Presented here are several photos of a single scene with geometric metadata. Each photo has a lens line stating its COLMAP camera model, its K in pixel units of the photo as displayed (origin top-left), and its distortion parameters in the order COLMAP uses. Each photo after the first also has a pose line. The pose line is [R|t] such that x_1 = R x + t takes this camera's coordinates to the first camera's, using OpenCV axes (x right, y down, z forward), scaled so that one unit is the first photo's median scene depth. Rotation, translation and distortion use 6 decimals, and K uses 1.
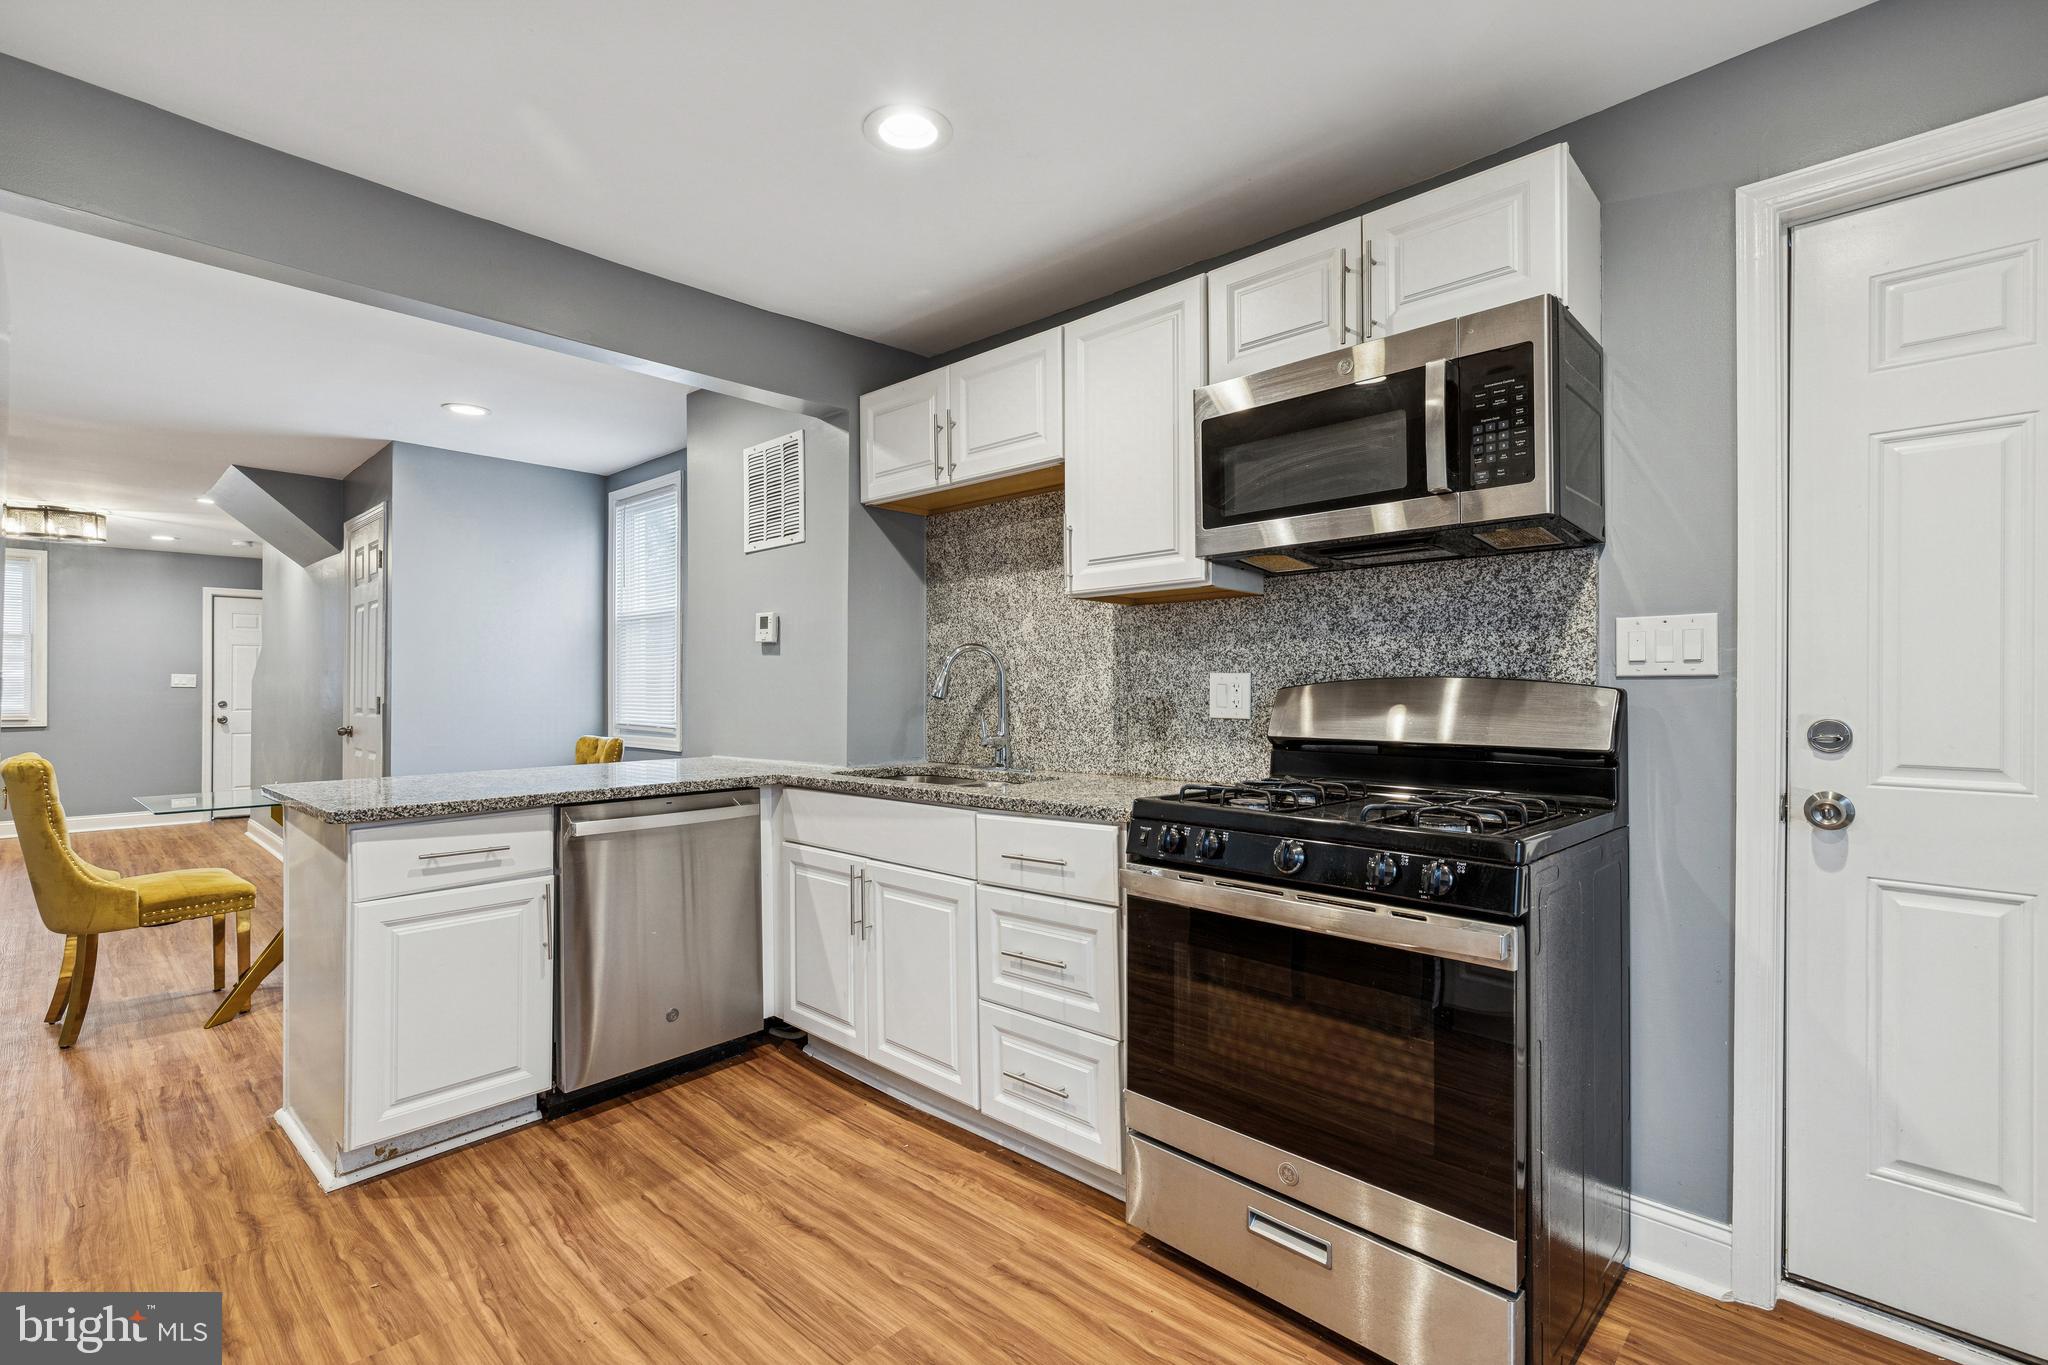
lens RADIAL K [[930.2, 0, 1029.6], [0, 930.2, 685.0], [0, 0, 1]] dist [0.014073, -0.003405]
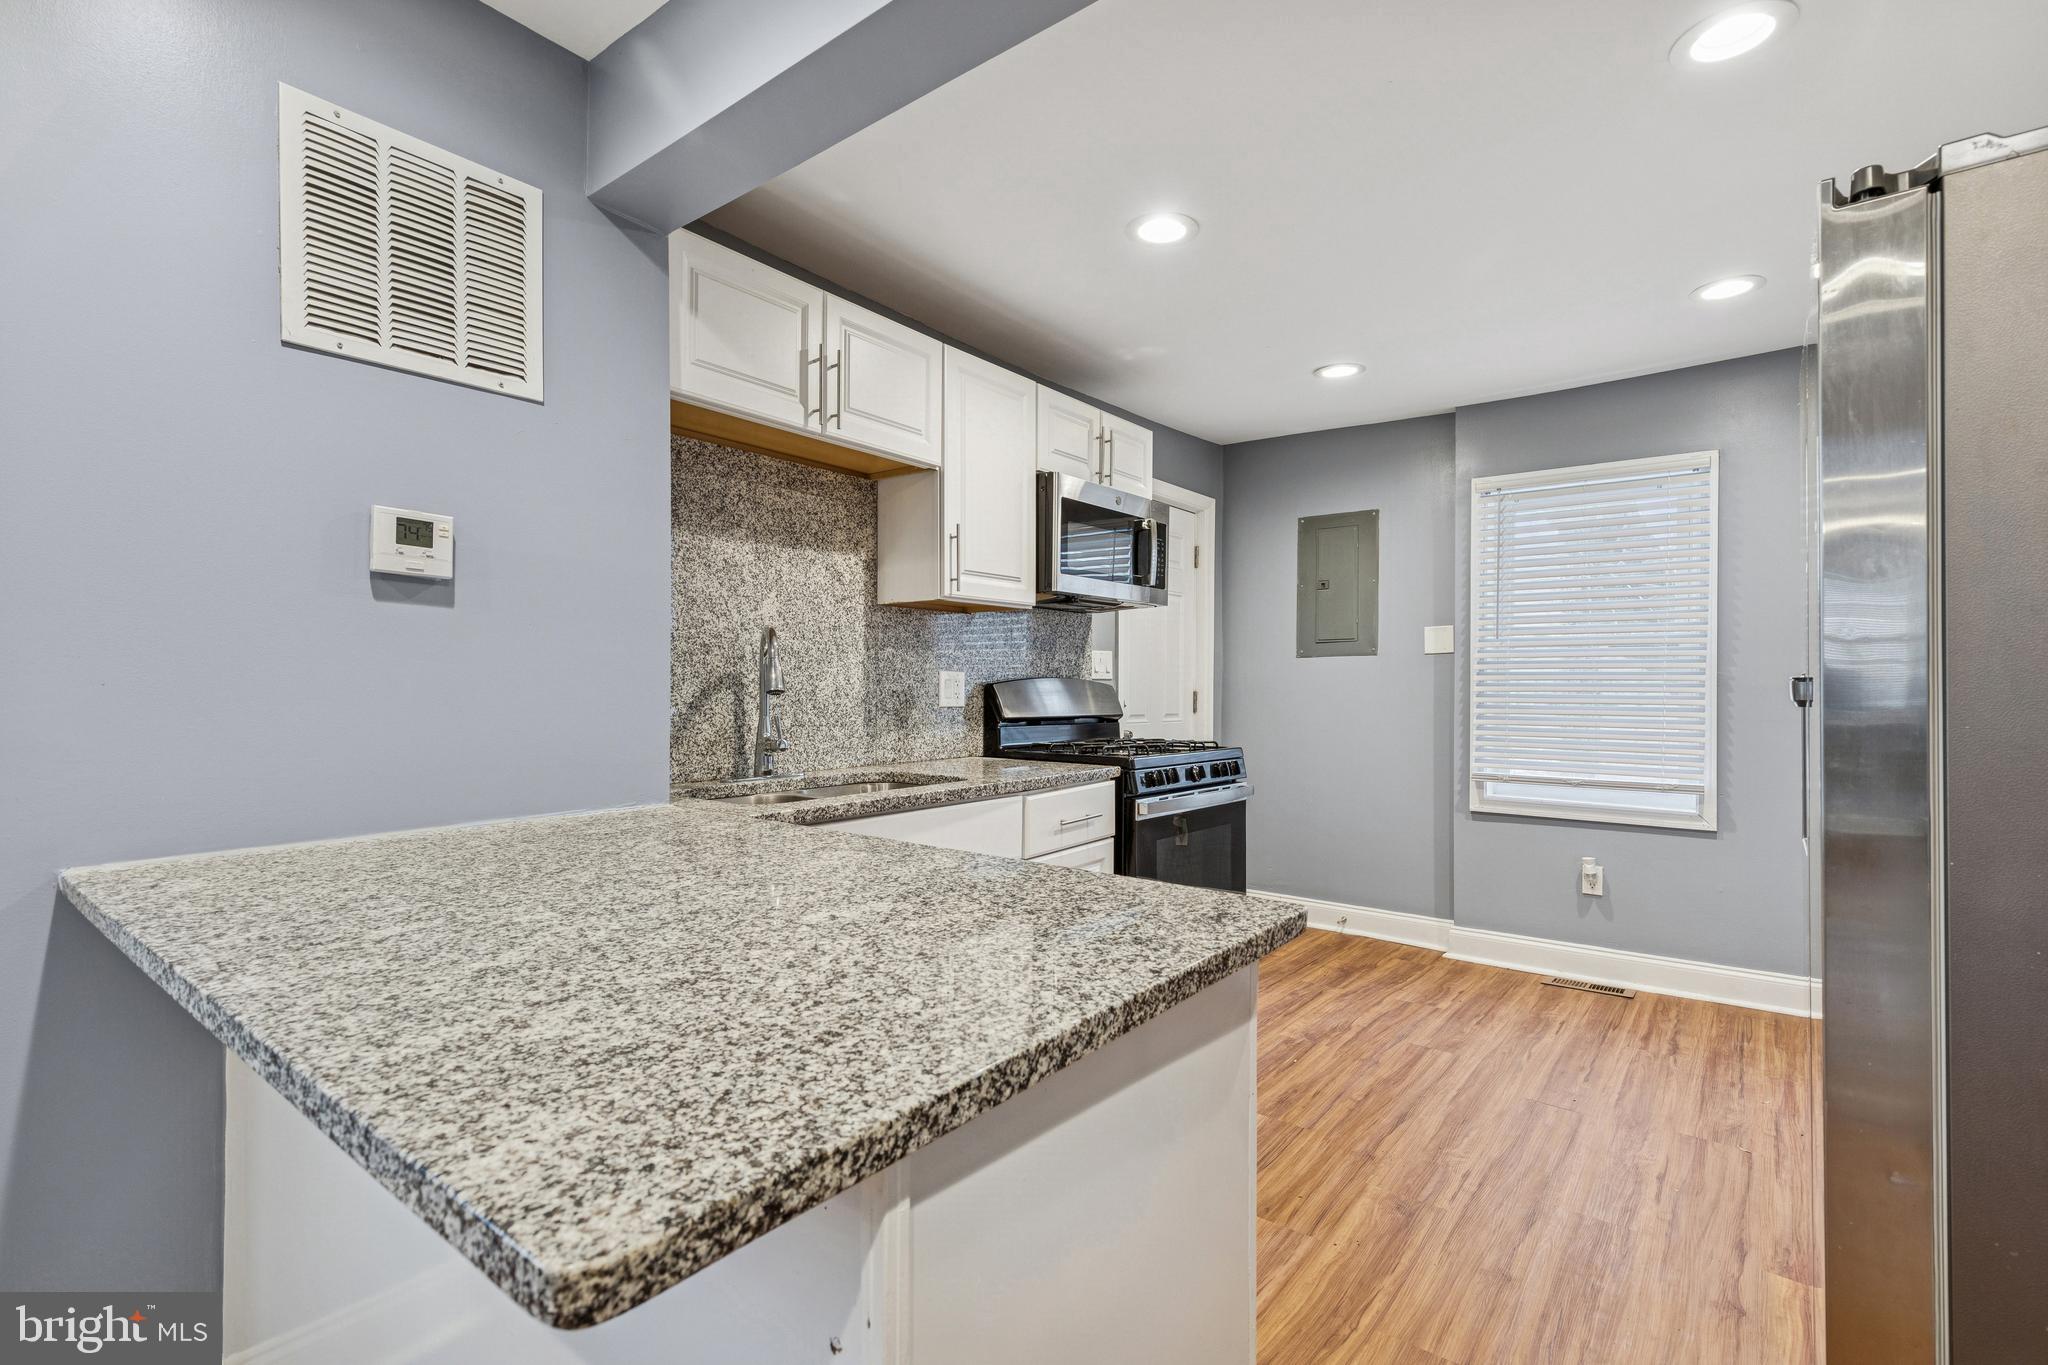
lens RADIAL K [[930.2, 0, 1024.4], [0, 930.2, 695.7], [0, 0, 1]] dist [0.014073, -0.003405]
pose [[-0.092430, -0.010051, 0.995668, -0.795819], [-0.011598, 0.999892, 0.009017, 0.006113], [-0.995652, -0.010714, -0.092537, 0.763901]]
